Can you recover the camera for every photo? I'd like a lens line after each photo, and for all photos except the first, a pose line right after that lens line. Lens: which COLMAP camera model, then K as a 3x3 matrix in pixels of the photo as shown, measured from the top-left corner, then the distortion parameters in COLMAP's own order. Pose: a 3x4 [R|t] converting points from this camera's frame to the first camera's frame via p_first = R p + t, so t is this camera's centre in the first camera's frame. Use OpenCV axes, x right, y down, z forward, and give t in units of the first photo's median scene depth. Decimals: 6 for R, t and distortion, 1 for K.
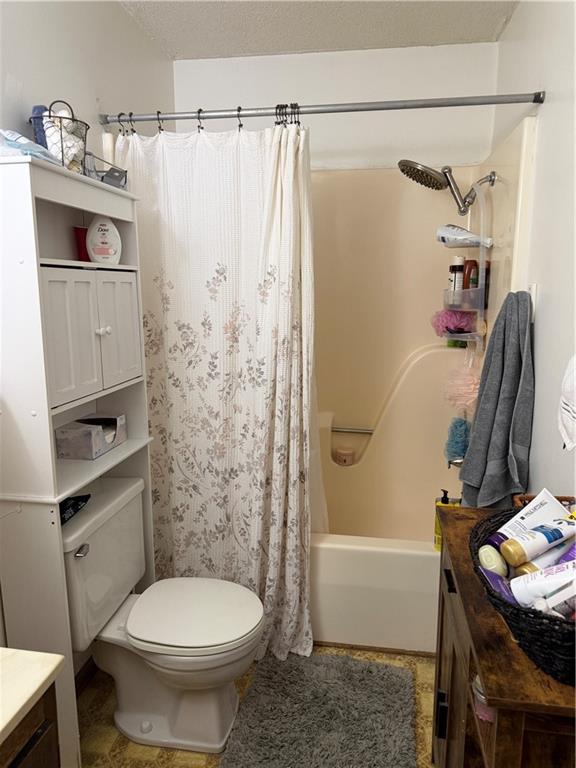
lens RADIAL K [[540.6, 0, 290.1], [0, 540.6, 381.6], [0, 0, 1]] dist [0.039522, -0.039960]
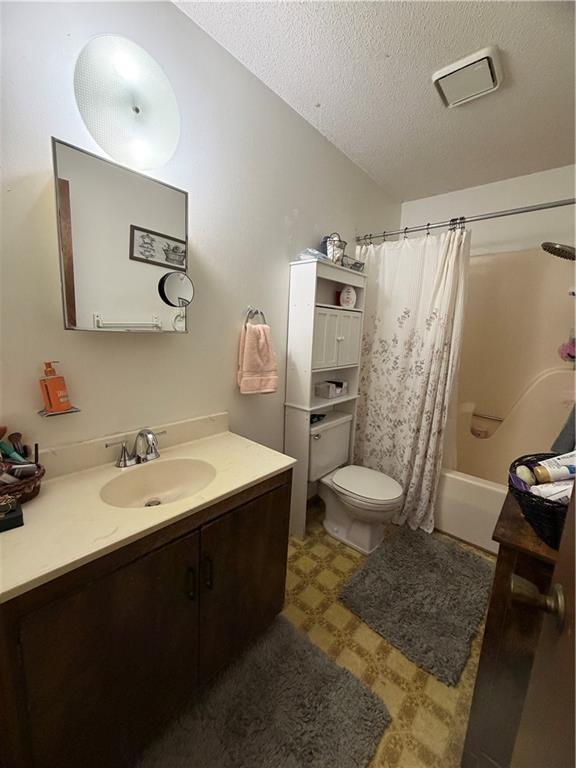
lens RADIAL K [[308.5, 0, 288.3], [0, 308.5, 382.9], [0, 0, 1]] dist [-0.001404, -0.000106]
pose [[0.845304, 0.124681, -0.519535, 0.111585], [-0.129107, 0.991240, 0.027822, 0.060347], [0.518453, 0.043557, 0.853996, -0.109023]]
